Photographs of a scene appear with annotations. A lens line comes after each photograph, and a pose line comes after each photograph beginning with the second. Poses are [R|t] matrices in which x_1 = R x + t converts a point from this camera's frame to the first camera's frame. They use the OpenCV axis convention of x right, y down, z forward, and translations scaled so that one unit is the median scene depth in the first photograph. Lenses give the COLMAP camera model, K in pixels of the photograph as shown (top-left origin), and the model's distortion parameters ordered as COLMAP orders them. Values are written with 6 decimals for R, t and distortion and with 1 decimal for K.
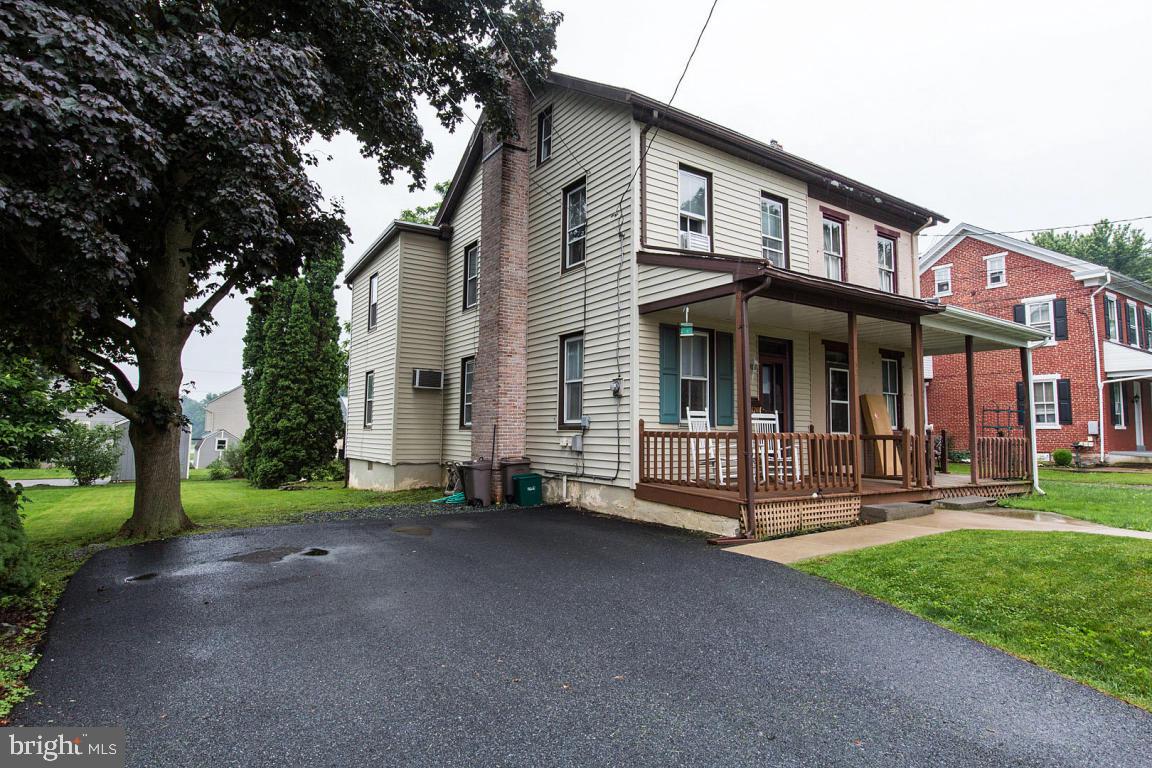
lens RADIAL K [[641.2, 0, 577.1], [0, 641.2, 383.4], [0, 0, 1]] dist [0.001077, 0.000209]
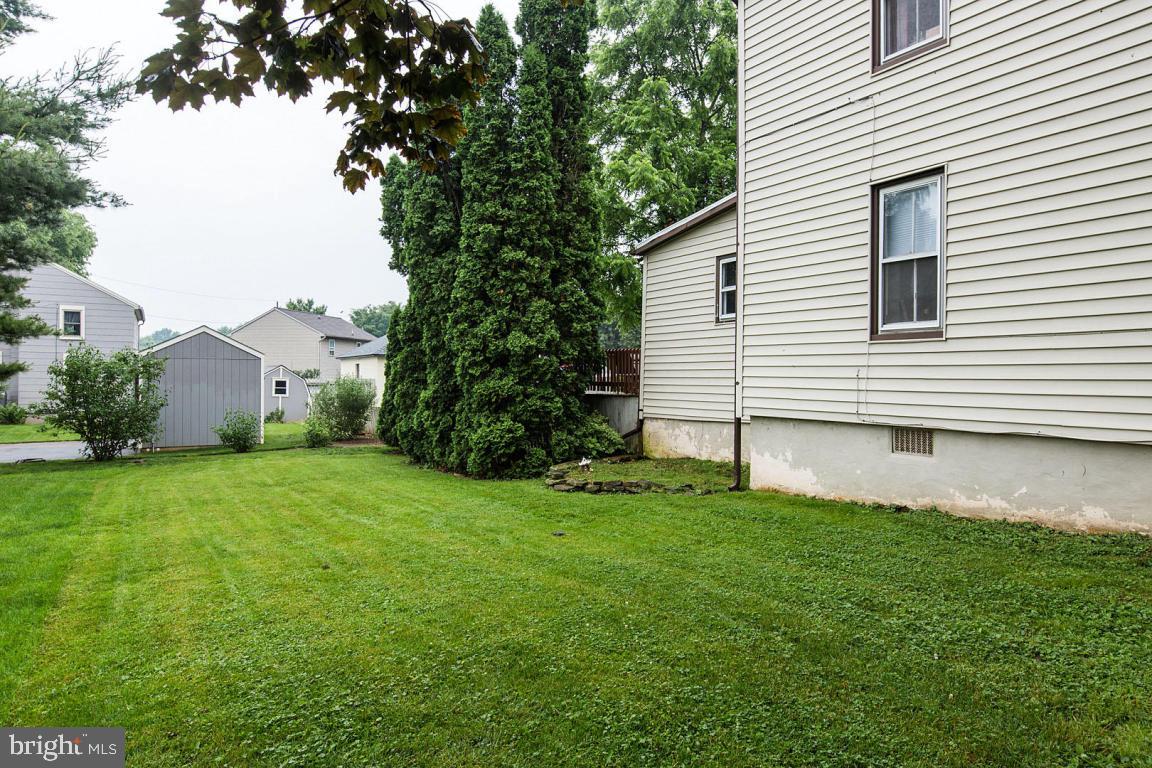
lens RADIAL K [[763.8, 0, 575.4], [0, 763.8, 380.5], [0, 0, 1]] dist [0.006057, 0.000281]
pose [[0.997852, -0.004637, -0.065349, -0.373990], [0.010311, 0.996175, 0.086769, 0.042744], [0.064696, -0.087257, 0.994083, 0.439079]]
